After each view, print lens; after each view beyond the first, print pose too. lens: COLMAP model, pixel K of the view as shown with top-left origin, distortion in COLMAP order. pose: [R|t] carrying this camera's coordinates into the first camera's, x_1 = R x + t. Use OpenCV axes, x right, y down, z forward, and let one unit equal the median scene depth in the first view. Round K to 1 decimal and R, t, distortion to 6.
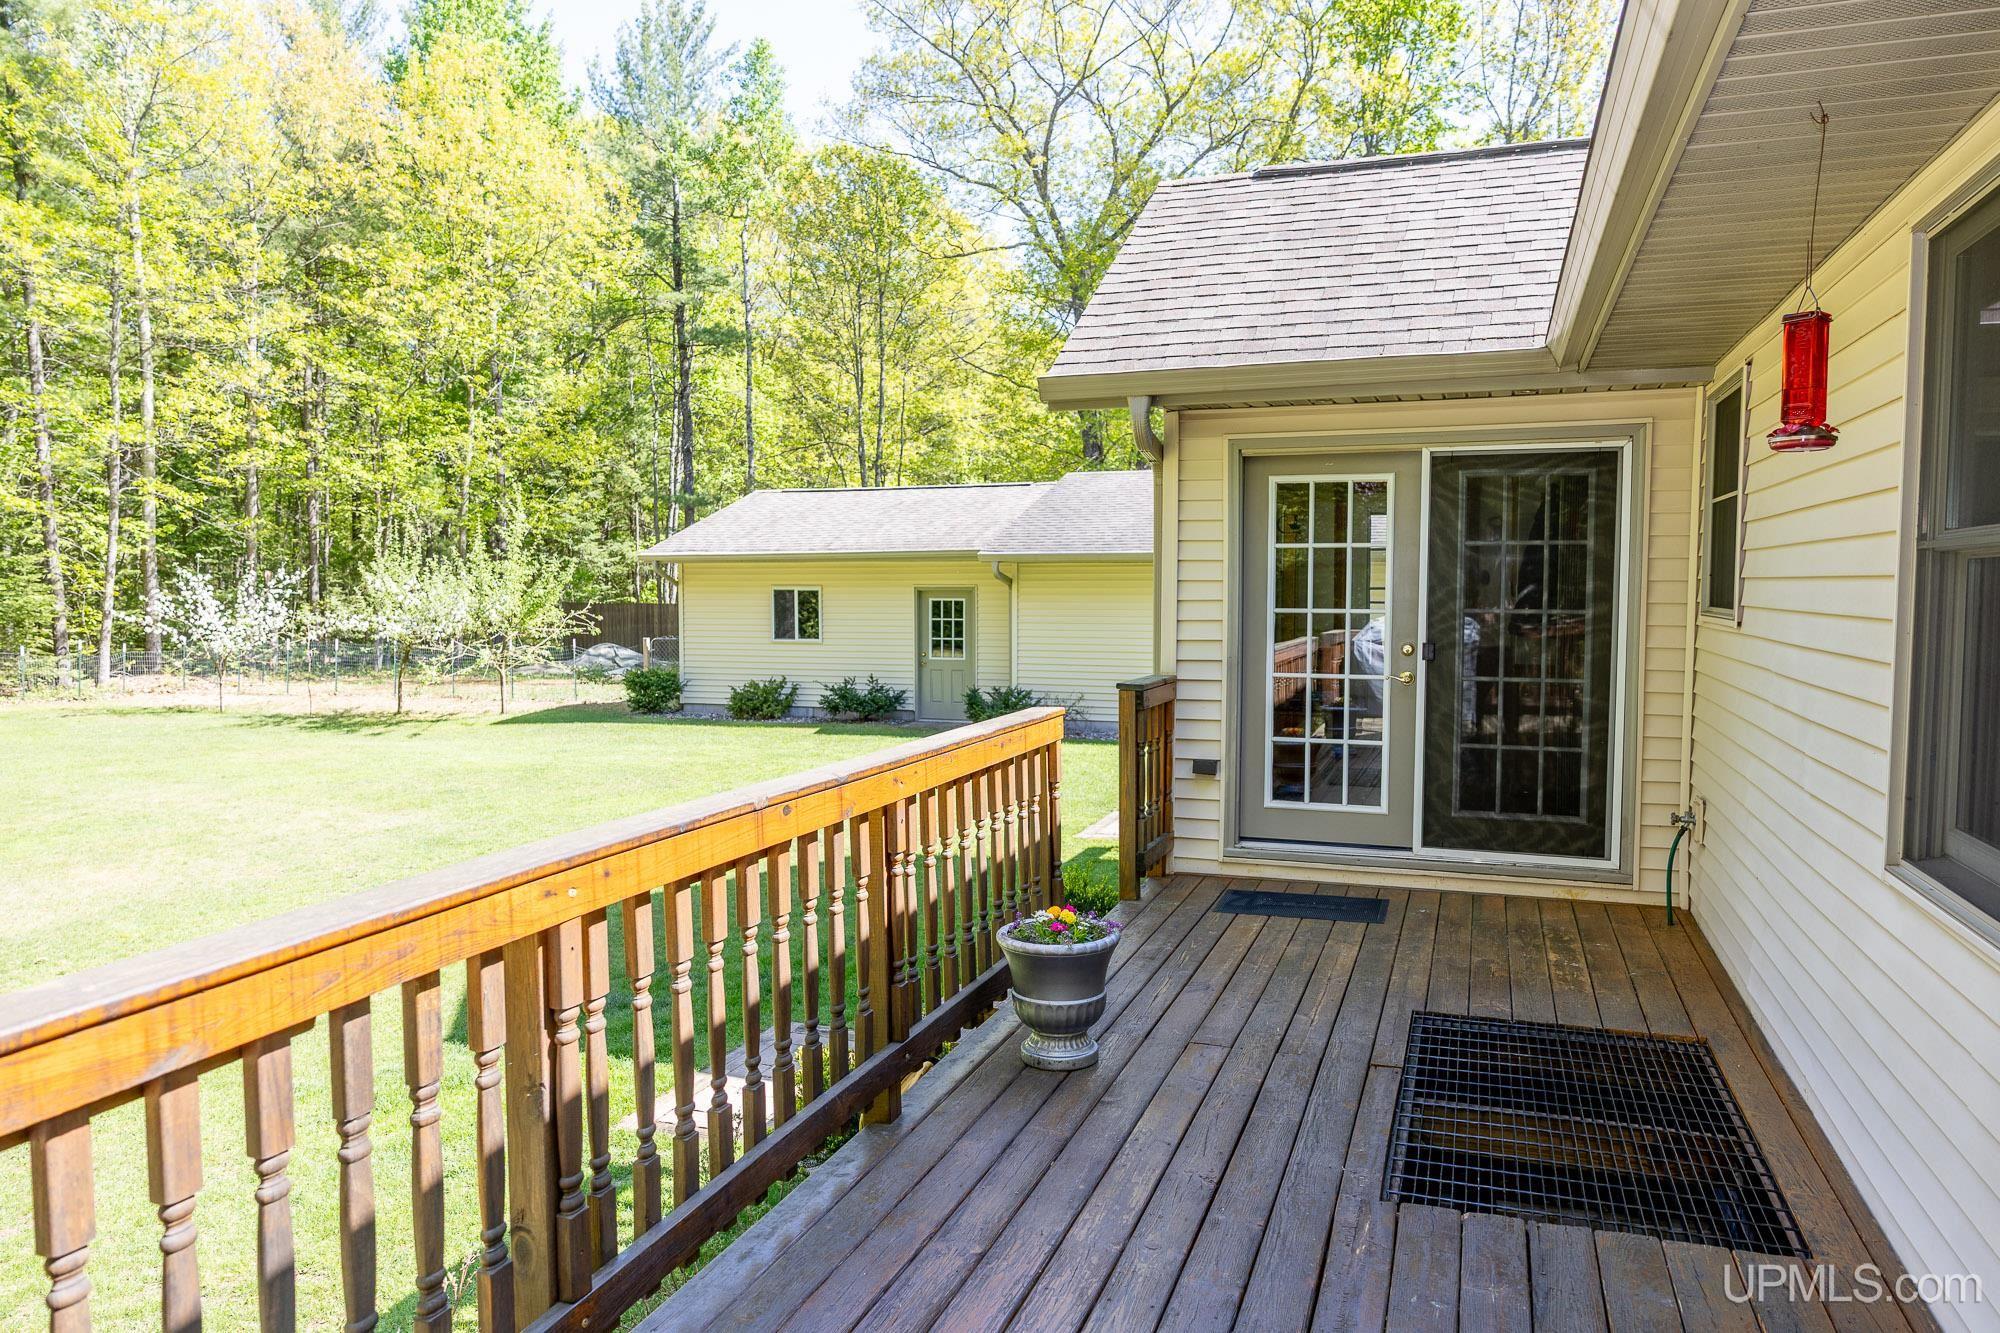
lens RADIAL K [[1363.2, 0, 1006.7], [0, 1363.2, 668.0], [0, 0, 1]] dist [-0.002616, 0.007067]
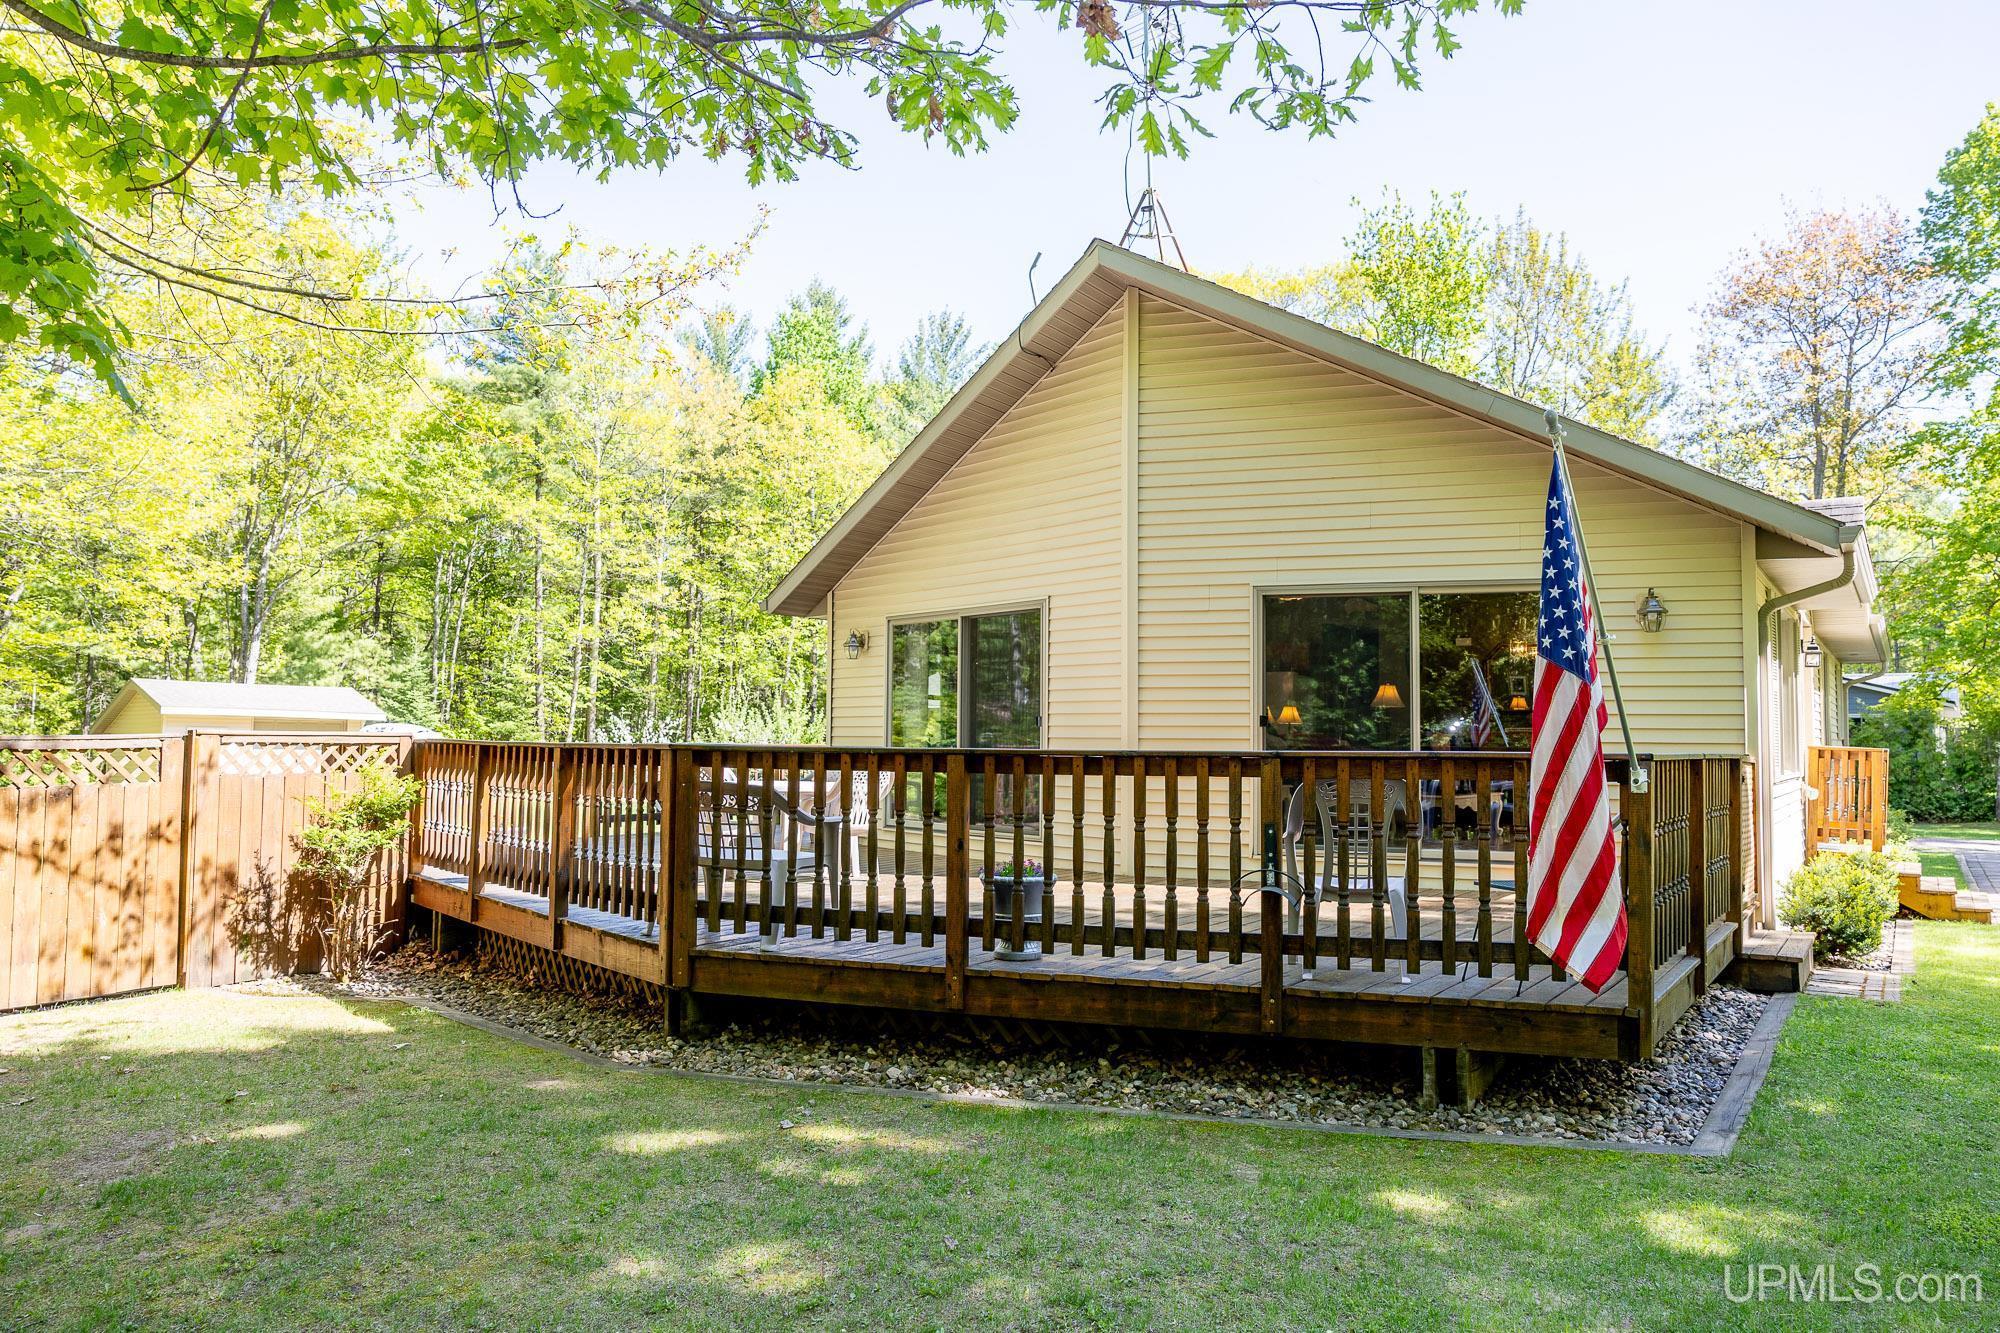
lens RADIAL K [[1363.2, 0, 994.7], [0, 1363.2, 671.1], [0, 0, 1]] dist [-0.002616, 0.007067]
pose [[0.968109, -0.002572, -0.250518, 0.208659], [-0.026572, 0.993253, -0.112883, 0.038244], [0.249118, 0.115939, 0.961508, -0.391519]]
